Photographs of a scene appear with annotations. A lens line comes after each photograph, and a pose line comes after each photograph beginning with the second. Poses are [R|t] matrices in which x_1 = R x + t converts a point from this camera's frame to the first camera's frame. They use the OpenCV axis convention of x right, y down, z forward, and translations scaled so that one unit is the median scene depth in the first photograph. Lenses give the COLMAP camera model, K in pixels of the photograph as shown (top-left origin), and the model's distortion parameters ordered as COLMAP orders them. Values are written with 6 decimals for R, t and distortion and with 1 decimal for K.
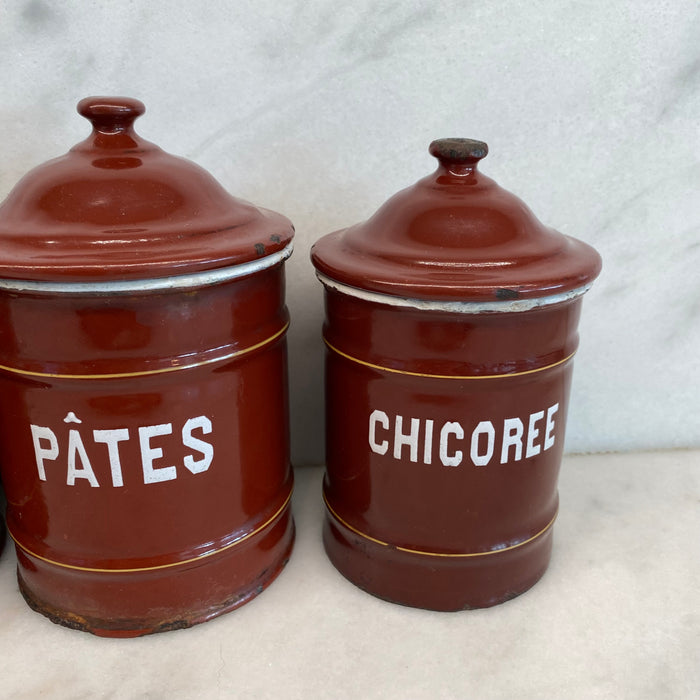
lens RADIAL K [[711.9, 0, 371.9], [0, 711.9, 356.9], [0, 0, 1]] dist [0.000693, 0.000000]
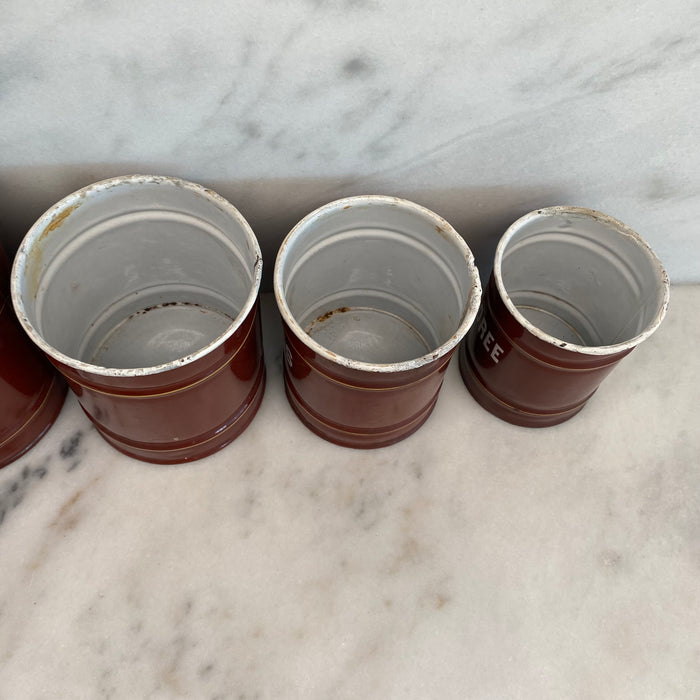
lens RADIAL K [[711.9, 0, 355.3], [0, 711.9, 340.8], [0, 0, 1]] dist [0.000693, 0.000000]
pose [[0.997102, 0.069998, 0.029781, -0.470459], [-0.072521, 0.756518, 0.649940, -0.935323], [0.022965, -0.650216, 0.759402, -0.290021]]
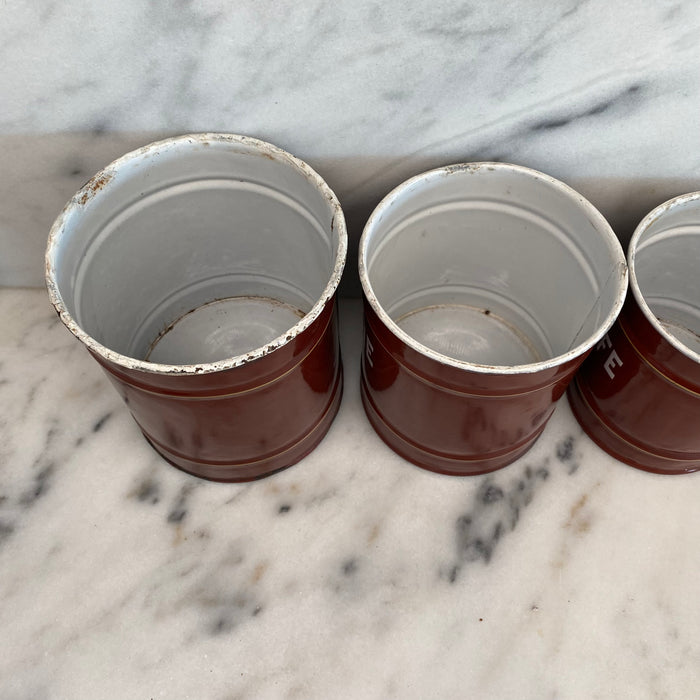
lens RADIAL K [[711.9, 0, 350.6], [0, 711.9, 336.7], [0, 0, 1]] dist [0.000693, 0.000000]
pose [[0.989613, 0.120270, -0.078750, -1.475352], [-0.044756, 0.778328, 0.626261, -0.881445], [0.136614, -0.616231, 0.775626, -0.433130]]
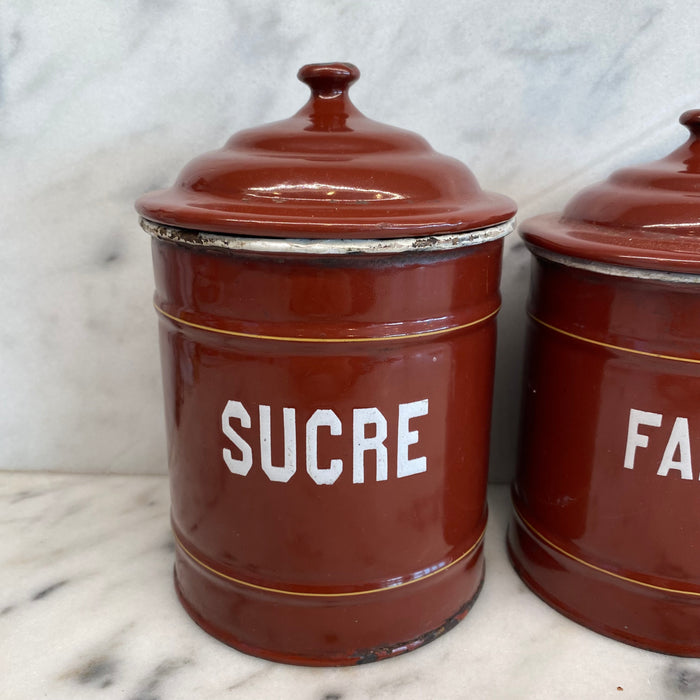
lens RADIAL K [[711.9, 0, 359.6], [0, 711.9, 344.3], [0, 0, 1]] dist [0.000693, 0.000000]
pose [[0.989407, 0.043027, -0.138642, -1.564724], [-0.052091, 0.996689, -0.062425, 0.065252], [0.135497, 0.068985, 0.988373, -0.368595]]
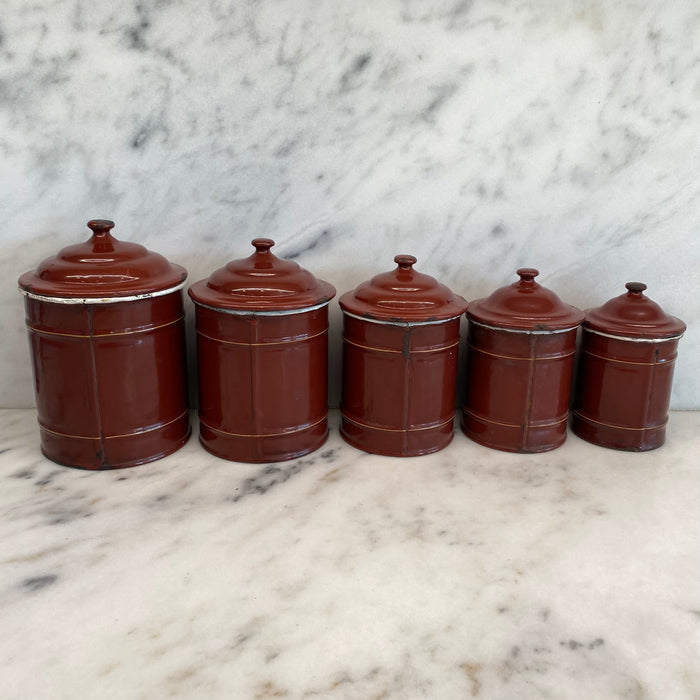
lens RADIAL K [[711.9, 0, 359.5], [0, 711.9, 355.8], [0, 0, 1]] dist [0.000693, 0.000000]
pose [[0.997812, 0.032839, -0.057391, -0.820567], [-0.036074, 0.997764, -0.056268, 0.168903], [0.055415, 0.058215, 0.996765, -1.713339]]
